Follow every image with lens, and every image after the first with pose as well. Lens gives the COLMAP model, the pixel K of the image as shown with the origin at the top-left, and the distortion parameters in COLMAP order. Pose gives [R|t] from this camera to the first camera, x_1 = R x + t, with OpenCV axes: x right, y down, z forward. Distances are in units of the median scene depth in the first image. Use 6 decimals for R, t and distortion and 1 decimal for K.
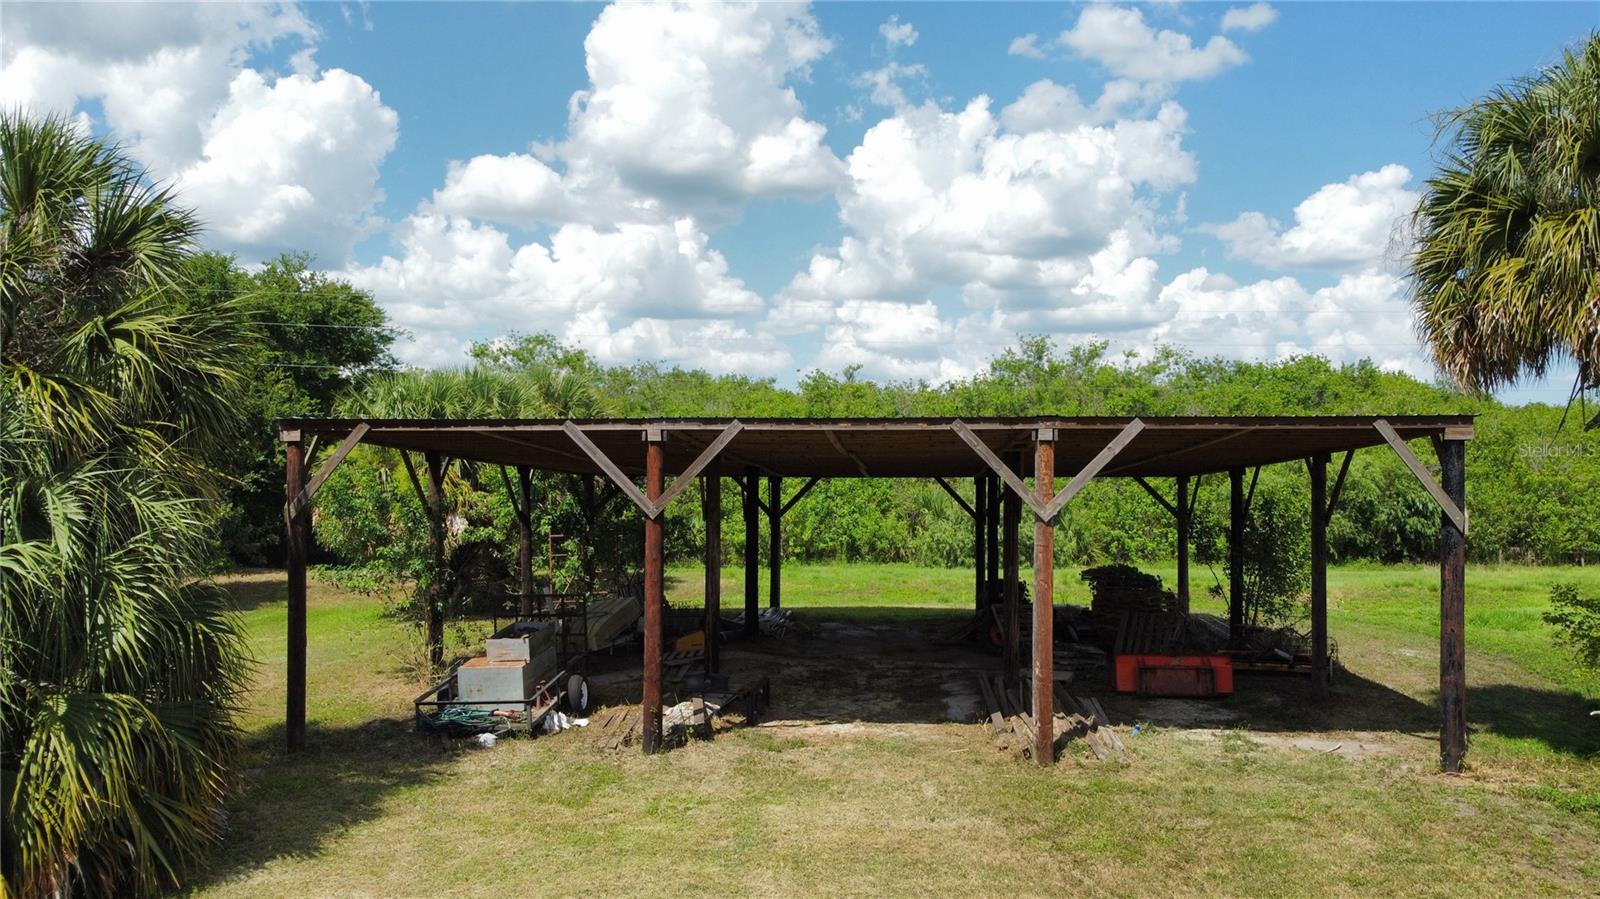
lens RADIAL K [[1219.0, 0, 794.6], [0, 1219.0, 452.1], [0, 0, 1]] dist [-0.004253, -0.007045]
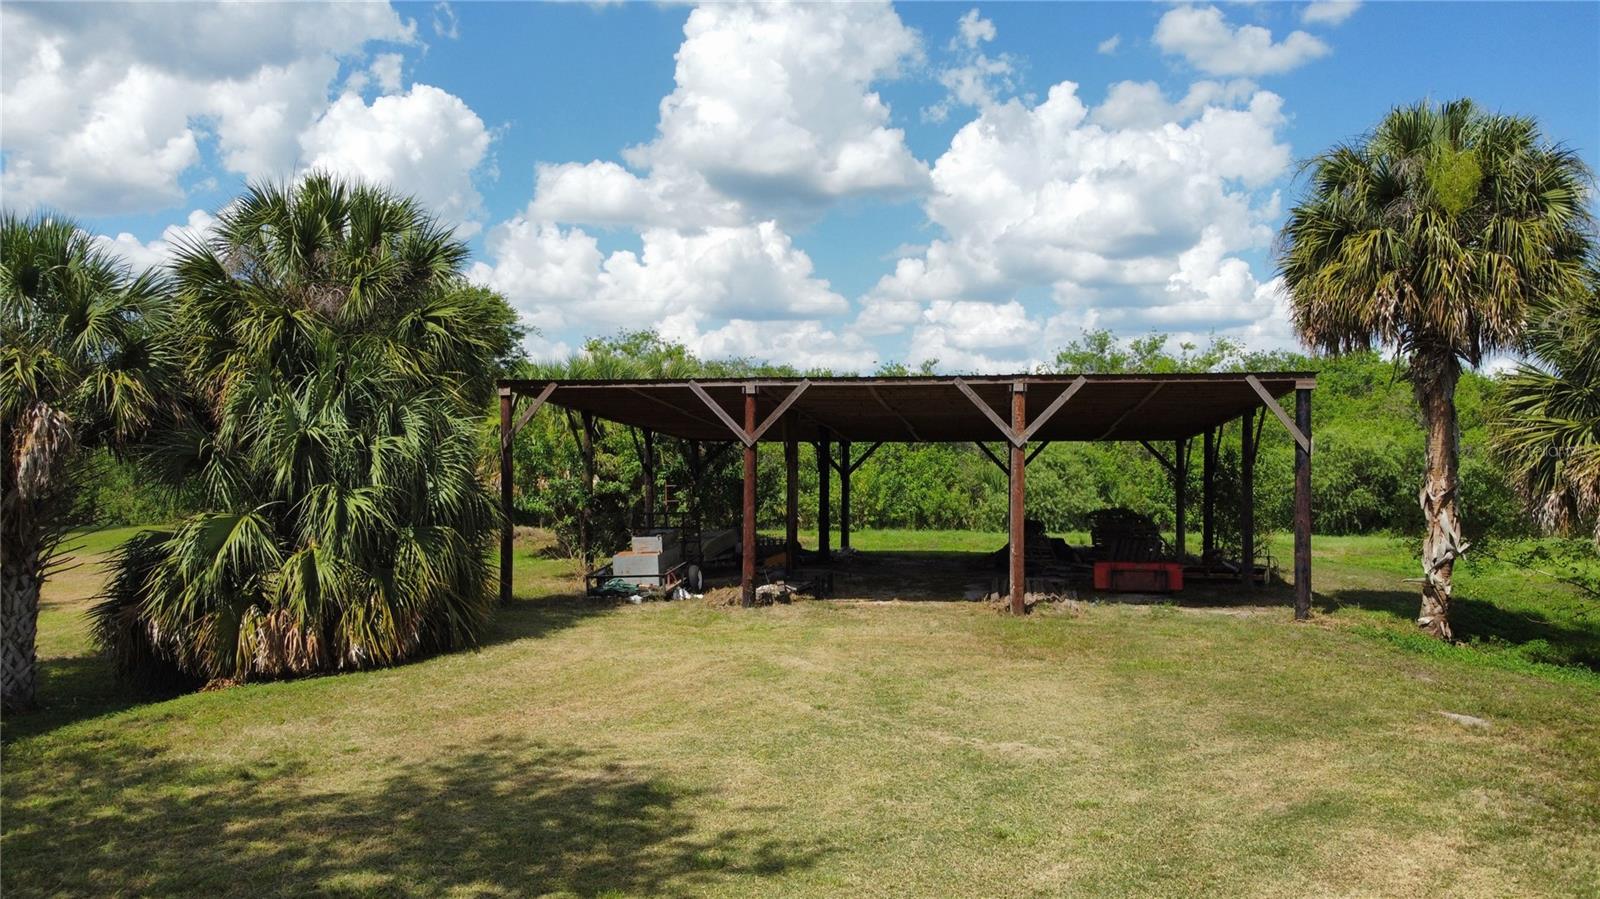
lens RADIAL K [[1240.5, 0, 826.8], [0, 1240.5, 448.3], [0, 0, 1]] dist [-0.003165, -0.003659]
pose [[0.998898, -0.003063, -0.046834, 0.014726], [0.002775, 0.999977, -0.006209, 0.021010], [0.046852, 0.006073, 0.998883, -0.153235]]
